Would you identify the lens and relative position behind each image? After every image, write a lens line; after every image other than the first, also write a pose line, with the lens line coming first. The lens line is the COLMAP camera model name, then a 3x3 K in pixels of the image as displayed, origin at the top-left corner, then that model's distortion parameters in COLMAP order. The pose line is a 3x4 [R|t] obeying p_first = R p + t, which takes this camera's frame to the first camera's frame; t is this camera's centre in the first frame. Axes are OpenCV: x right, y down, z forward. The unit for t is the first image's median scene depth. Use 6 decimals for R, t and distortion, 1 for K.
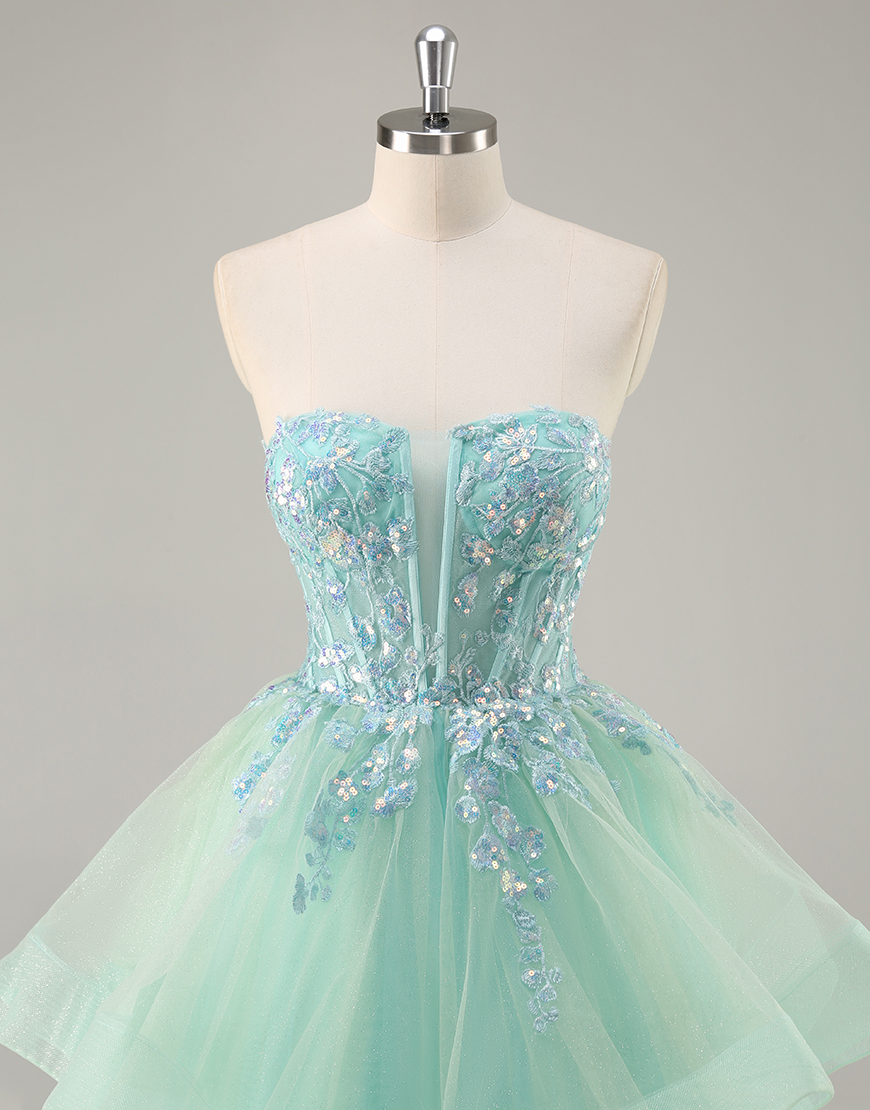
lens RADIAL K [[2292.4, 0, 435.0], [0, 2292.4, 555.0], [0, 0, 1]] dist [0.016865, 0.293328]
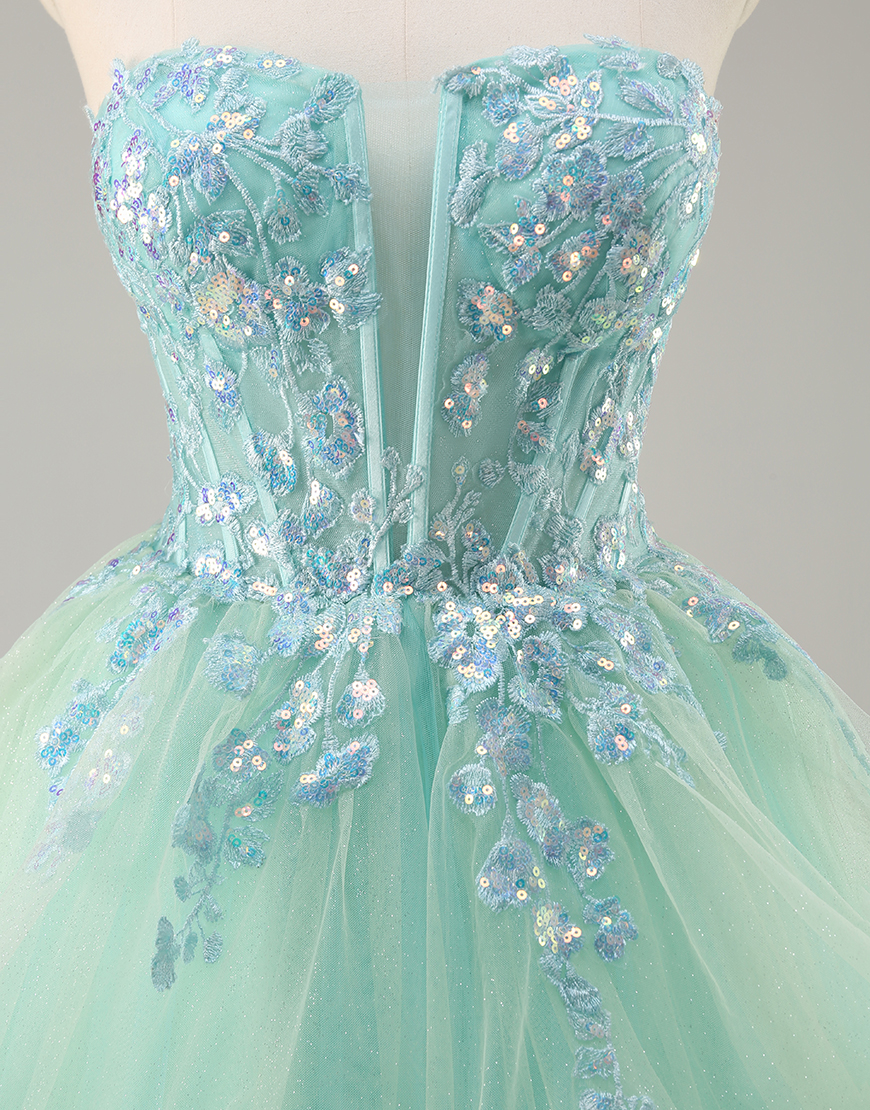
lens RADIAL K [[2053.6, 0, 391.1], [0, 2053.6, 588.4], [0, 0, 1]] dist [-0.306821, 4.320768]
pose [[0.997708, -0.004996, 0.067484, -0.036889], [-0.003202, 0.992669, 0.120825, 0.004575], [-0.067593, -0.120764, 0.990377, 0.520555]]
